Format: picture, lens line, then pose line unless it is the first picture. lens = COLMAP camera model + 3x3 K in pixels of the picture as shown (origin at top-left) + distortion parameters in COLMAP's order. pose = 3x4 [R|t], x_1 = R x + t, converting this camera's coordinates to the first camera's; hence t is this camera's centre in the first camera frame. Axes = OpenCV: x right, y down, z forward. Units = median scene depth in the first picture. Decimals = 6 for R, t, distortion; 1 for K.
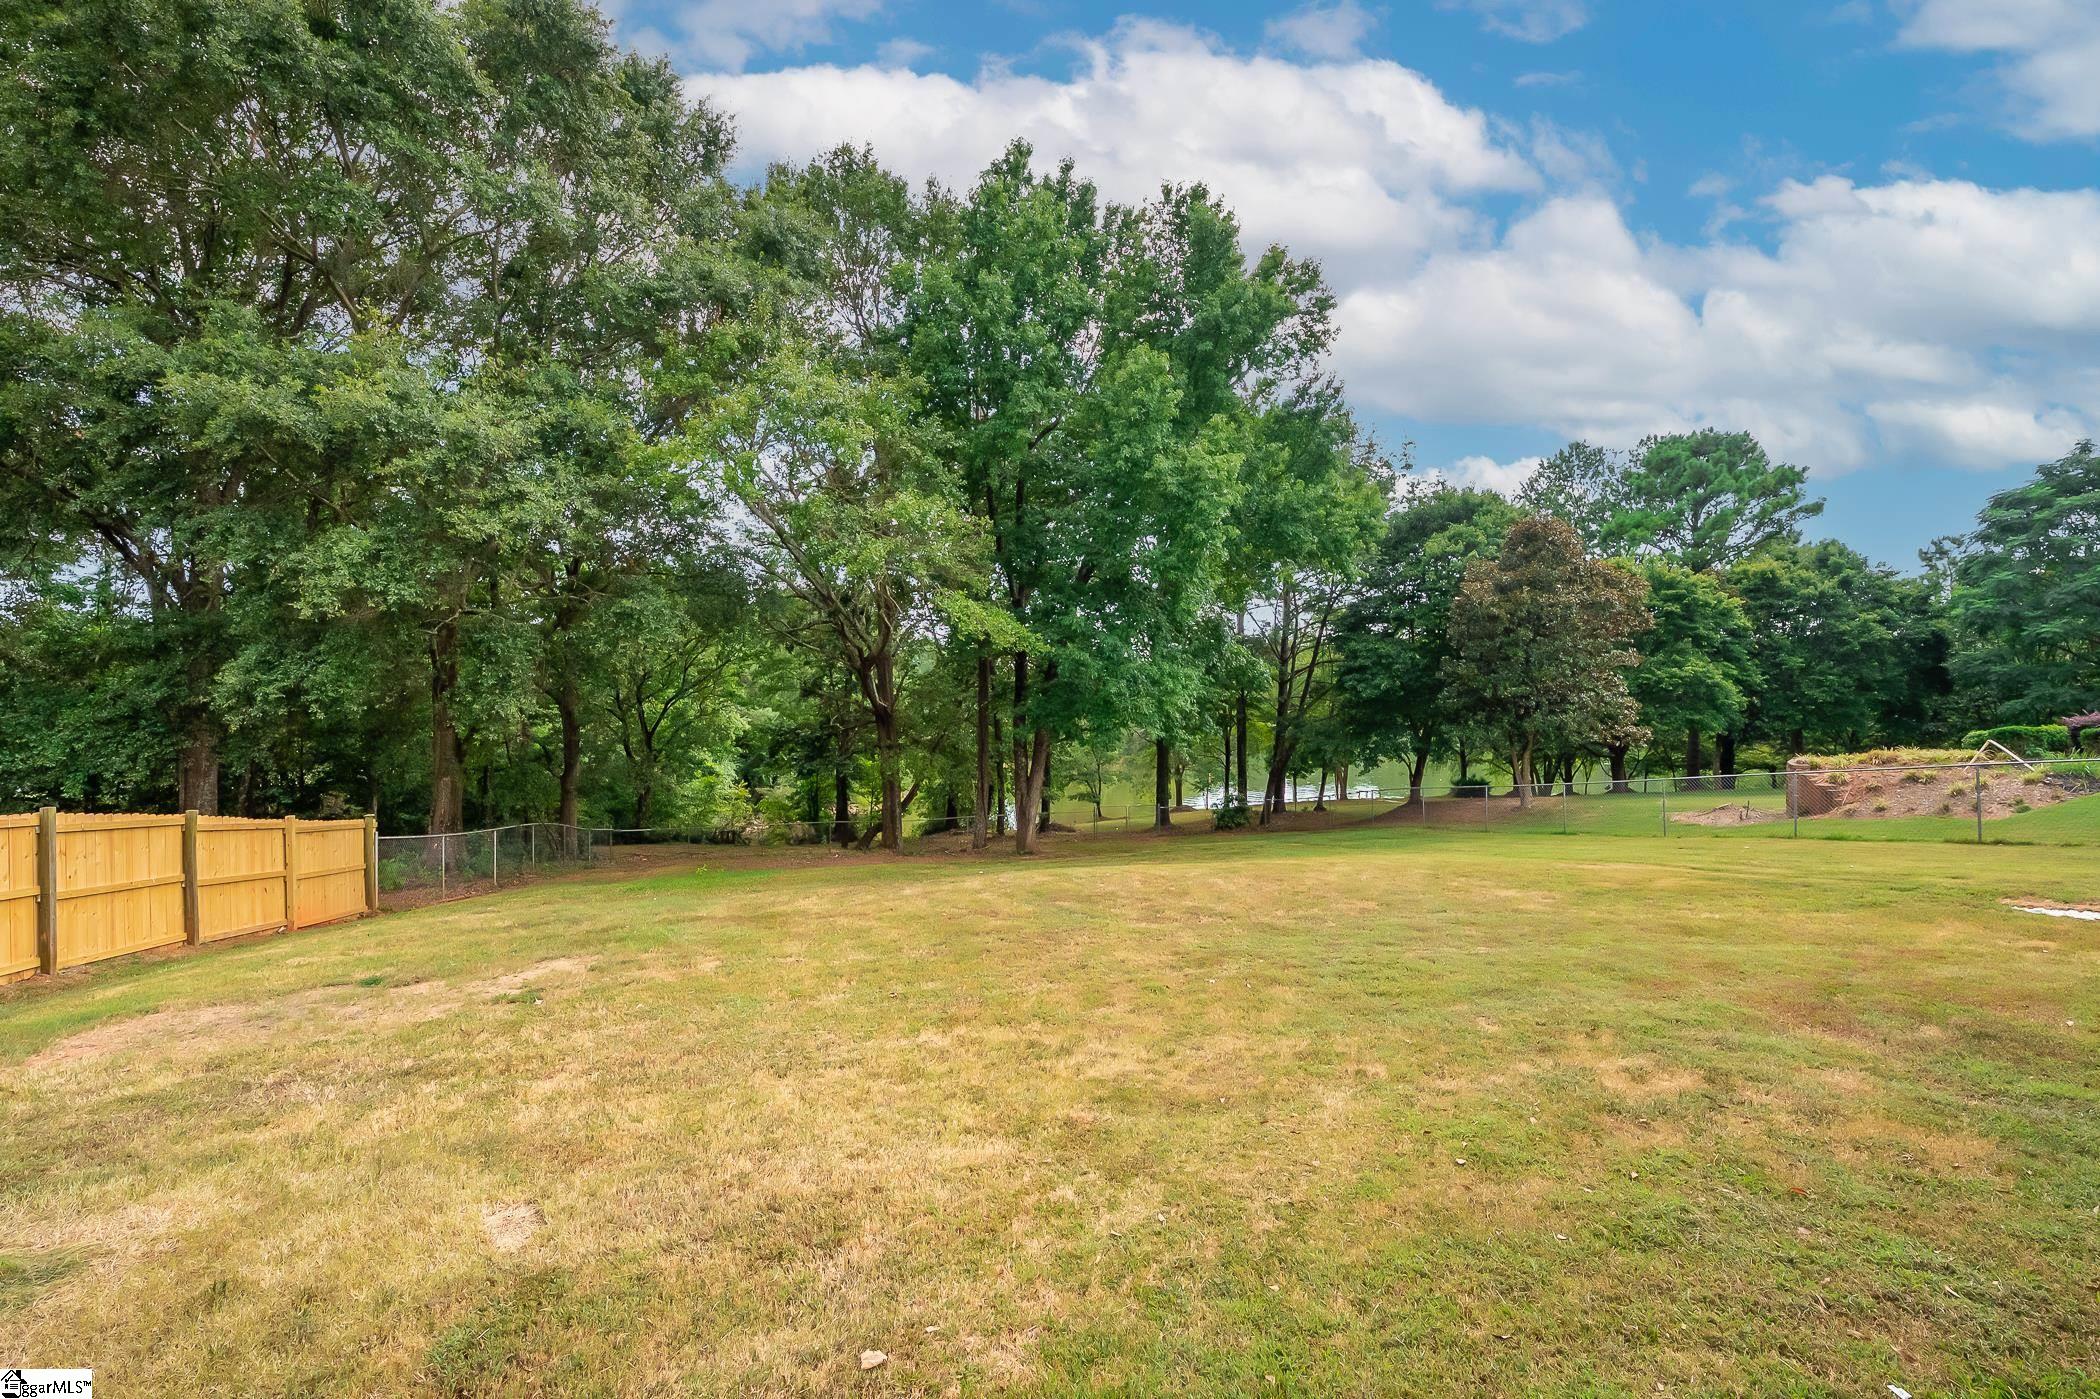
lens RADIAL K [[869.6, 0, 1050.0], [0, 869.6, 699.5], [0, 0, 1]] dist [-0.001646, 0.000029]
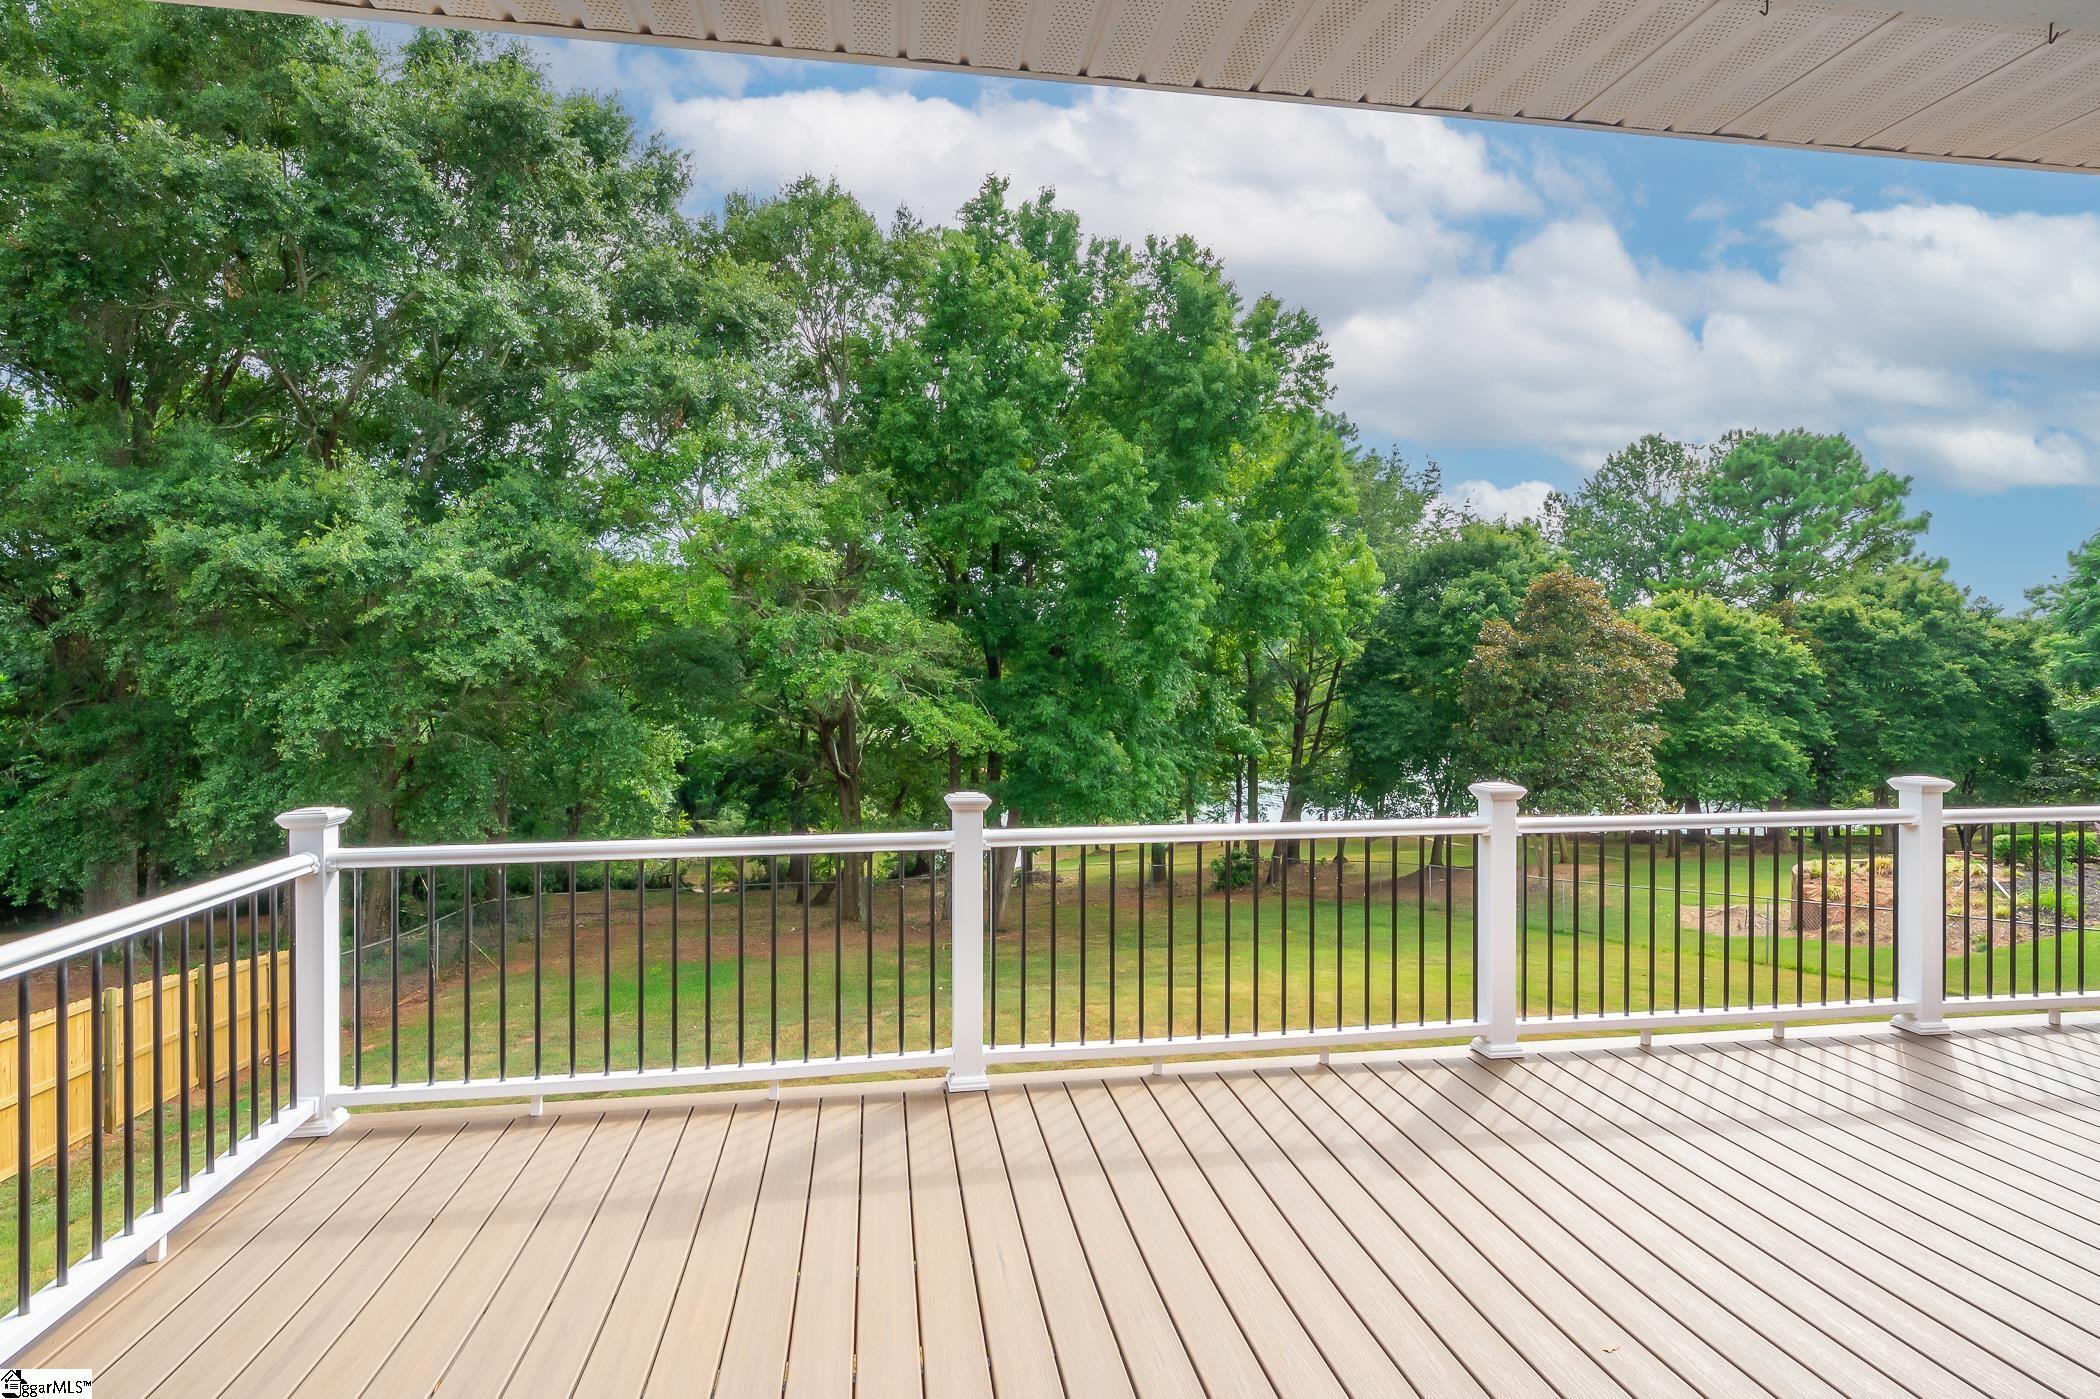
lens RADIAL K [[1069.4, 0, 1047.4], [0, 1069.4, 693.4], [0, 0, 1]] dist [0.016307, -0.001839]
pose [[0.999926, 0.011657, -0.003571, 0.029662], [-0.011581, 0.999719, 0.020693, -0.113906], [0.003812, -0.020650, 0.999780, -0.152593]]
